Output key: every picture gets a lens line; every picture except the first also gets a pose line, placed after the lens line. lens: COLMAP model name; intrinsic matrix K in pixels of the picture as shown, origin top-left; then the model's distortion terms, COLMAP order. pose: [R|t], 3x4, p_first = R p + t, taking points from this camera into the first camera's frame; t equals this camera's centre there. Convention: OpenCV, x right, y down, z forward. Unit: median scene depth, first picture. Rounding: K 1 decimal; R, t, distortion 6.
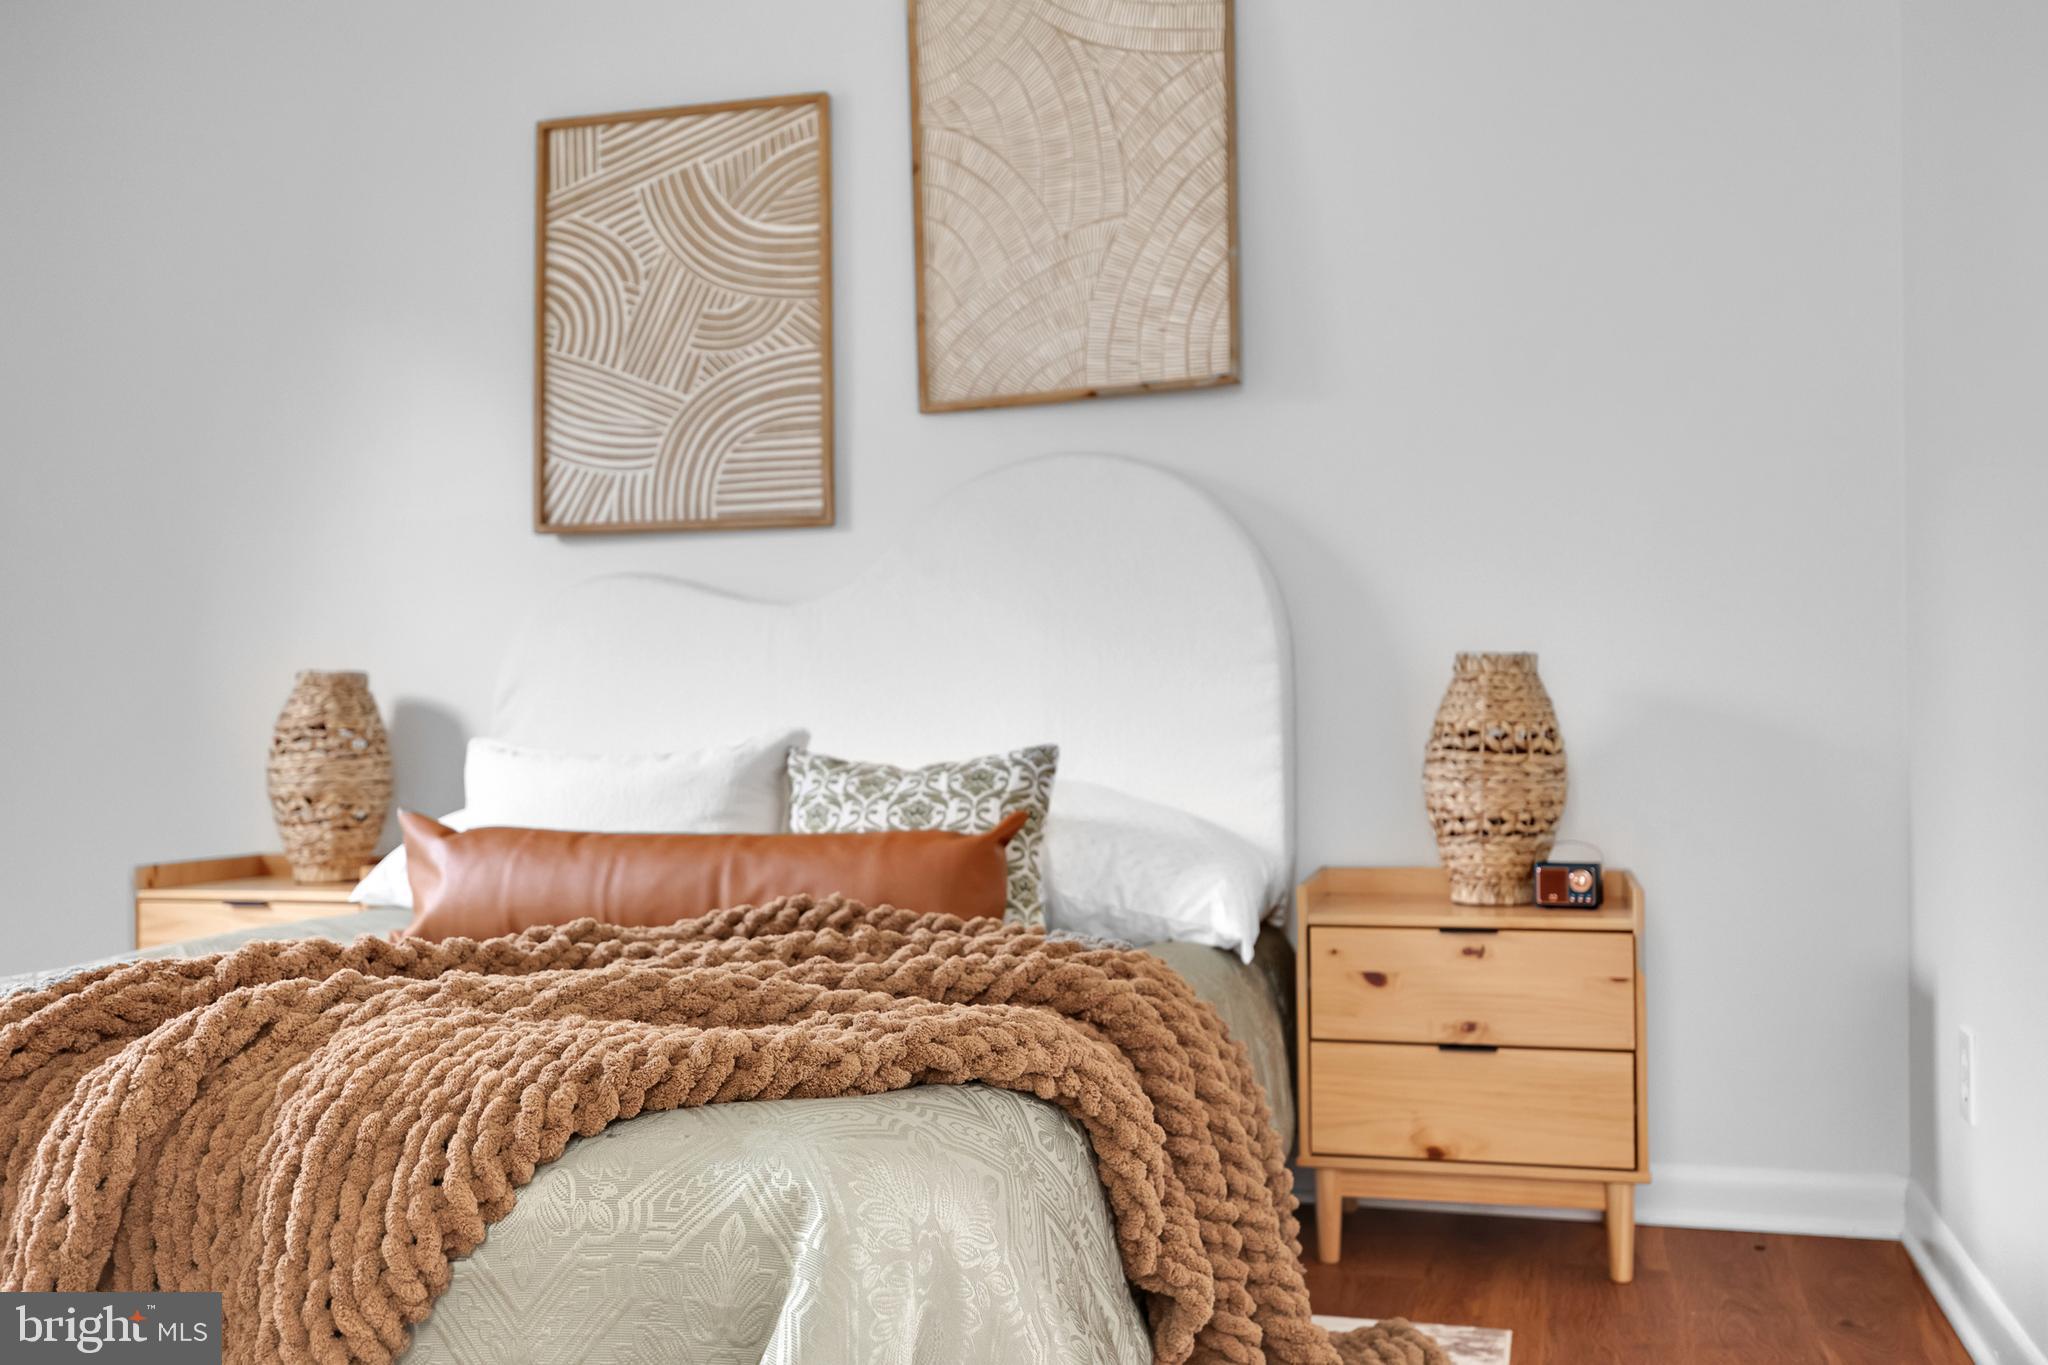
lens RADIAL K [[1951.7, 0, 999.9], [0, 1951.7, 681.6], [0, 0, 1]] dist [0.001591, 0.006944]
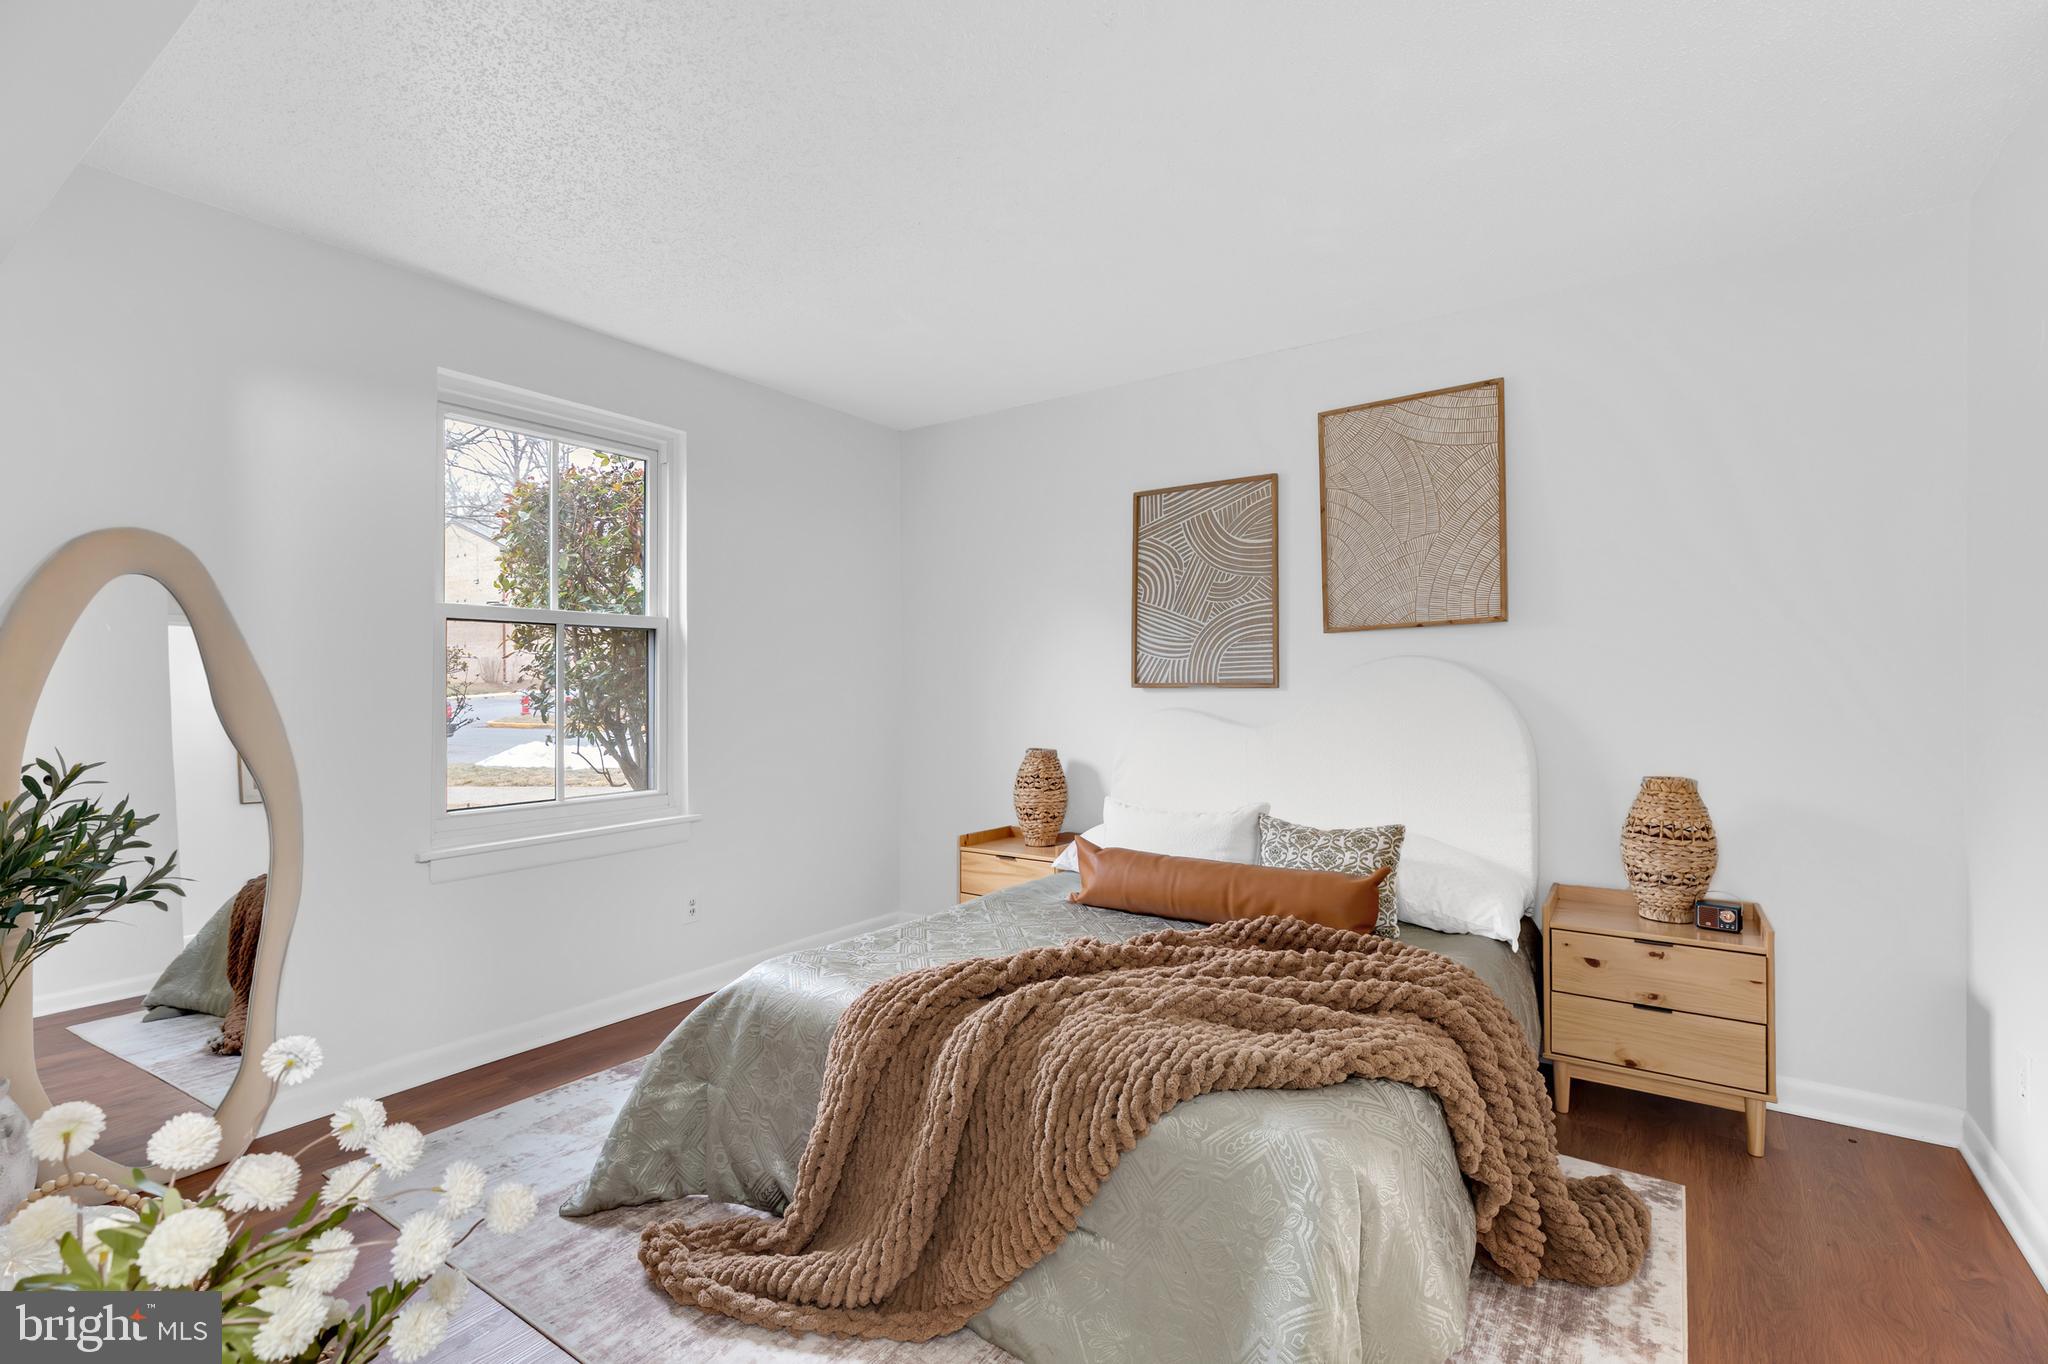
lens RADIAL K [[919.5, 0, 1024.0], [0, 919.5, 682.0], [0, 0, 1]] dist [0.004306, 0.000054]
pose [[0.945744, 0.005441, -0.324866, -0.031181], [-0.003129, 0.999966, 0.007641, -0.113580], [0.324897, -0.006210, 0.945729, 0.017596]]
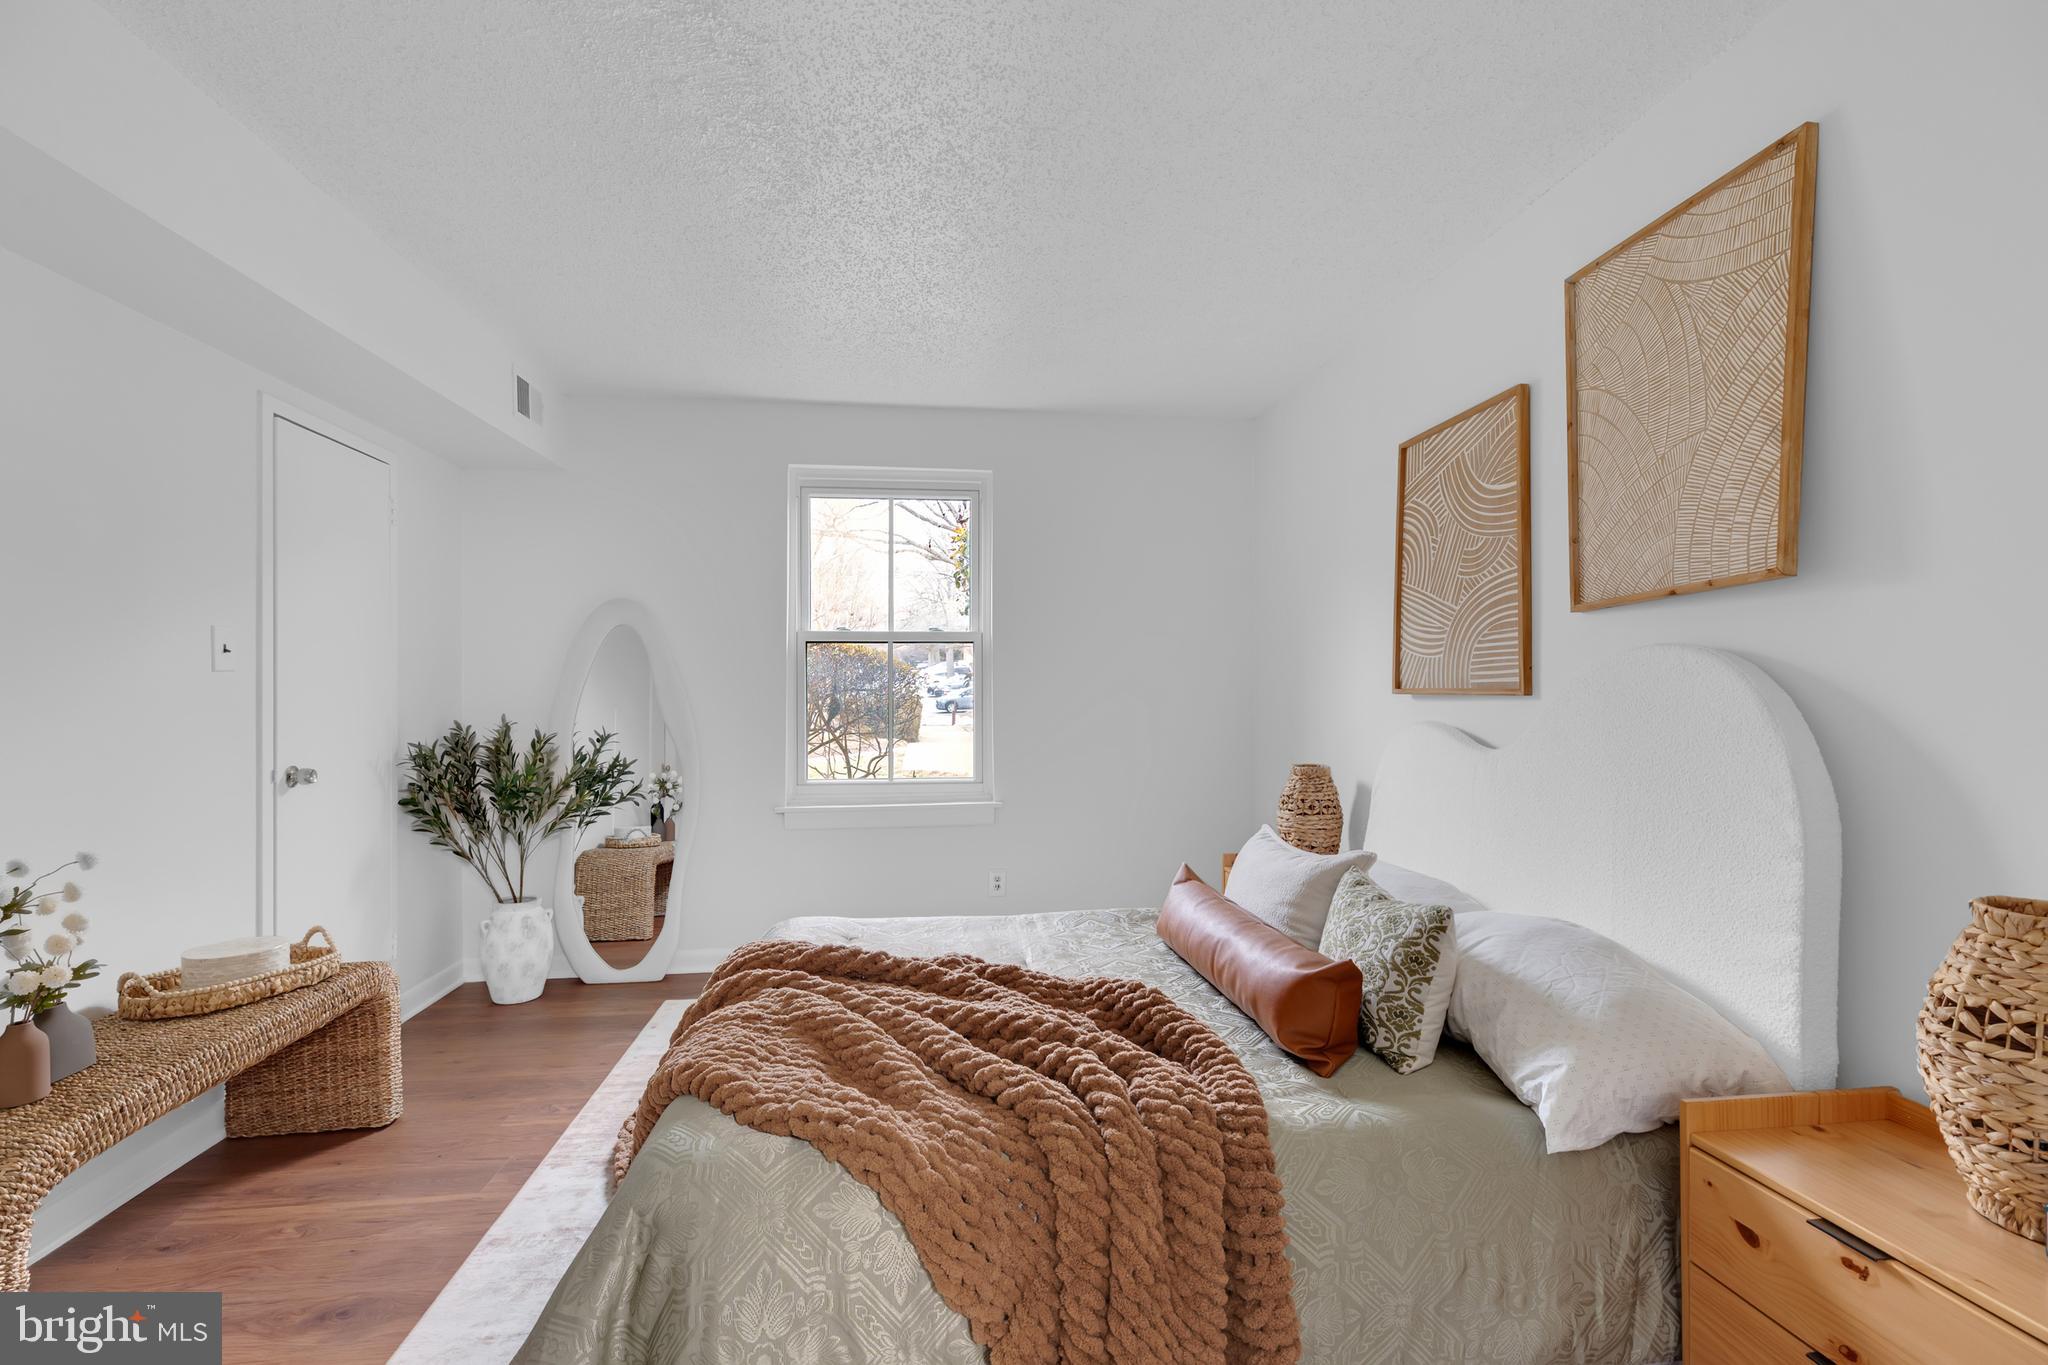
lens RADIAL K [[919.5, 0, 1024.0], [0, 919.5, 682.5], [0, 0, 1]] dist [0.004306, 0.000054]
pose [[0.396524, 0.001604, -0.918023, 0.458163], [0.007261, 0.999962, 0.004883, -0.116514], [0.917996, -0.008602, 0.396497, 0.506172]]
